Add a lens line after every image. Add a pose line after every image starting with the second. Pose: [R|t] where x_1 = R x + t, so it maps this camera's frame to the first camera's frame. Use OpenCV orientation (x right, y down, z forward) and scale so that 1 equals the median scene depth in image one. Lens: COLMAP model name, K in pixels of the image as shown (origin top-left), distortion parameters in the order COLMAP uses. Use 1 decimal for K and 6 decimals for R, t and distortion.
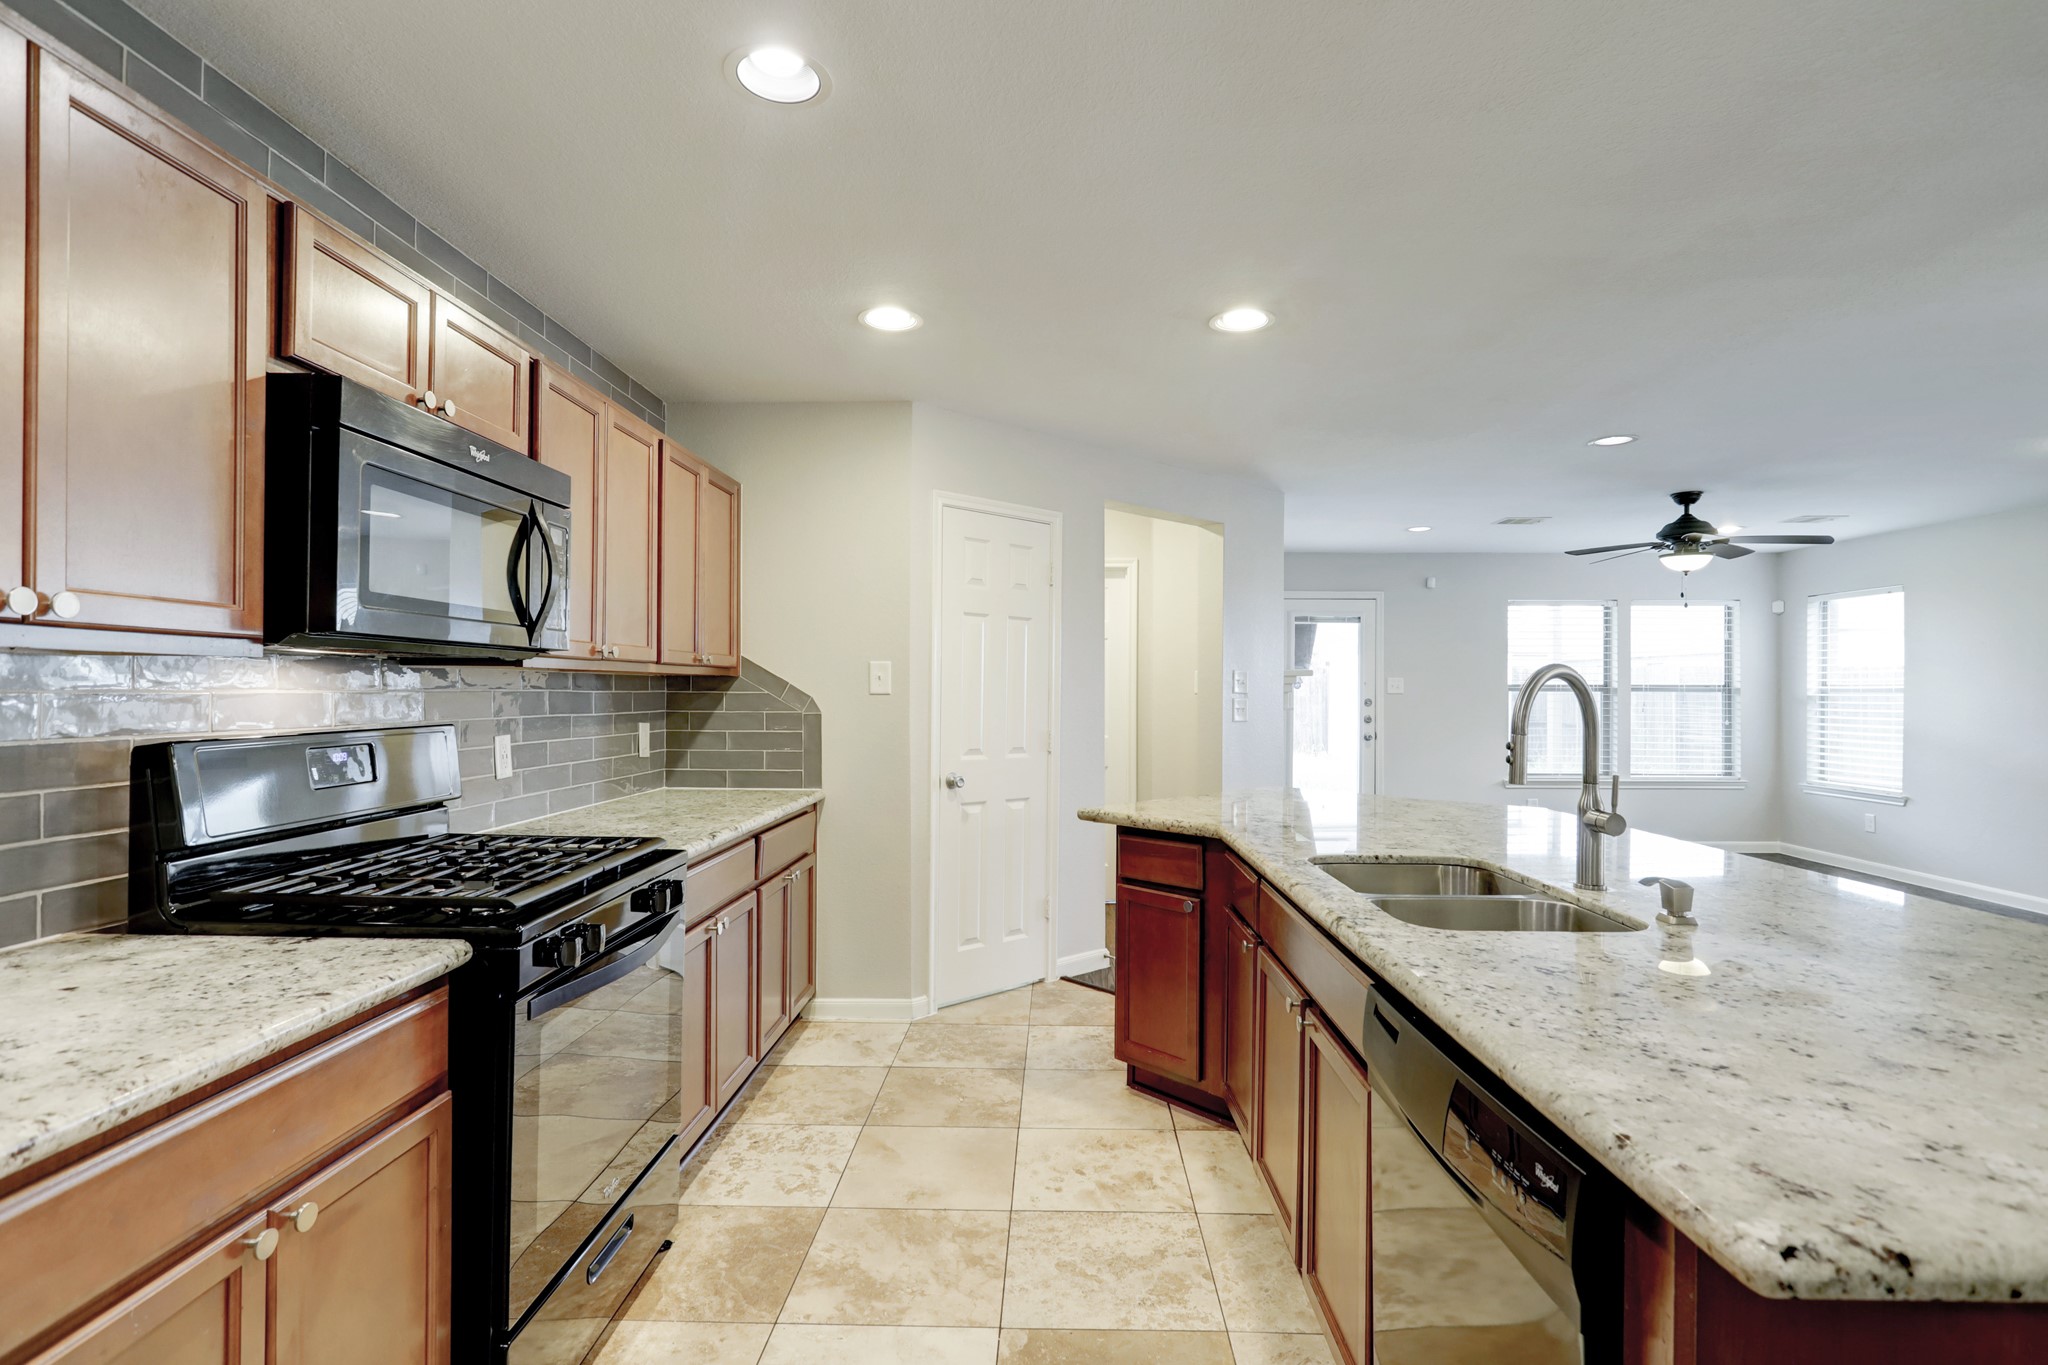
lens RADIAL K [[989.2, 0, 1025.0], [0, 989.2, 688.6], [0, 0, 1]] dist [0.003982, 0.001219]
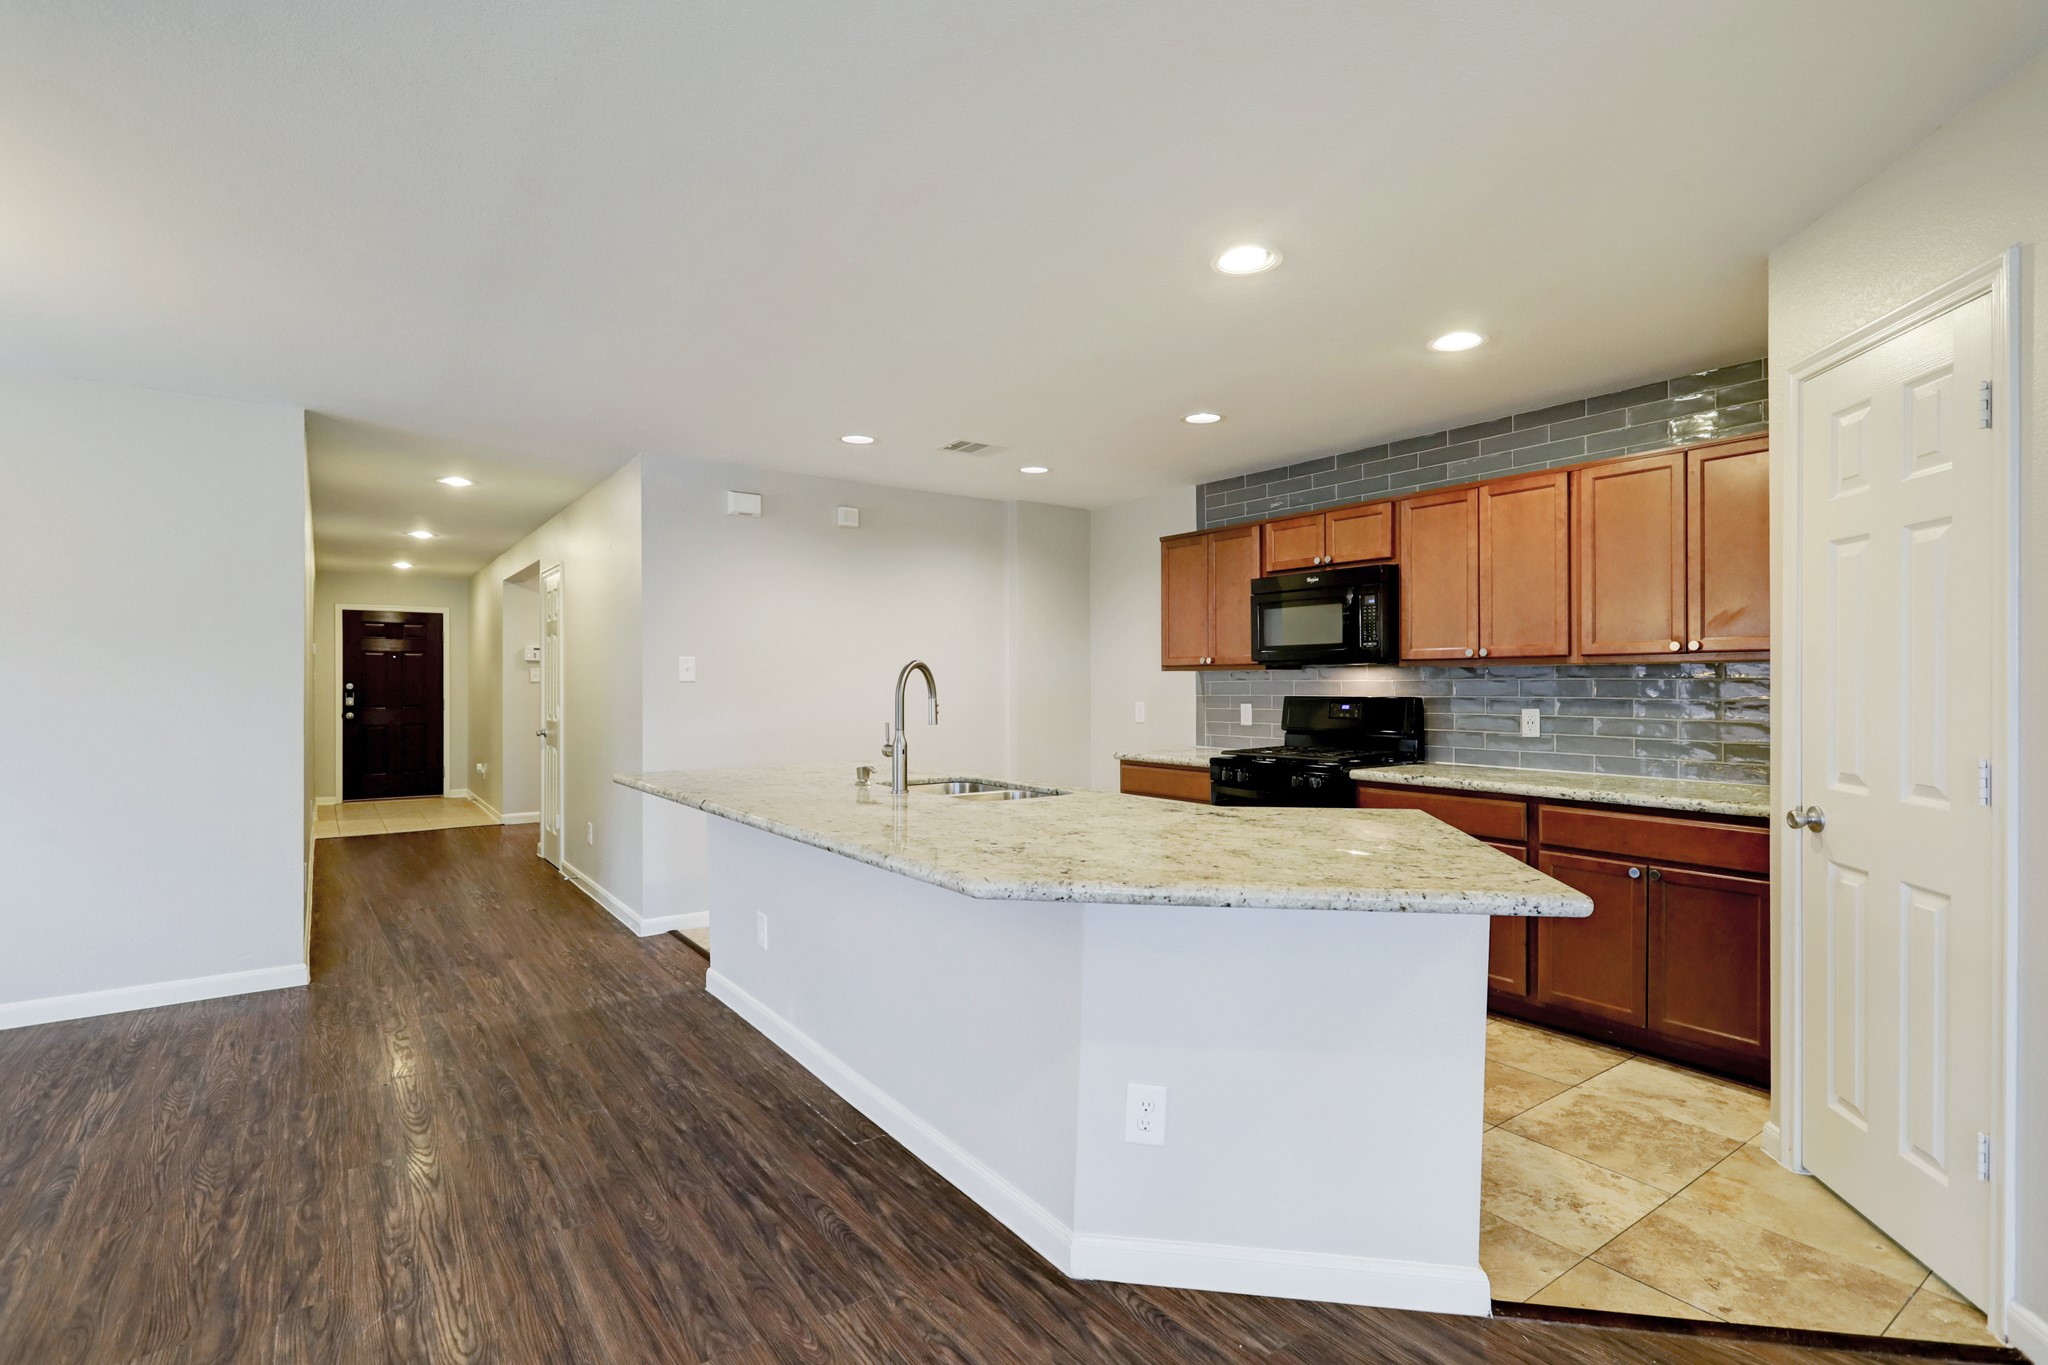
lens RADIAL K [[989.2, 0, 1019.1], [0, 989.2, 679.2], [0, 0, 1]] dist [0.003982, 0.001219]
pose [[-0.802592, -0.008310, -0.596471, 0.776548], [-0.001159, 0.999923, -0.012371, 0.016222], [0.596528, -0.009238, -0.802539, 1.347137]]
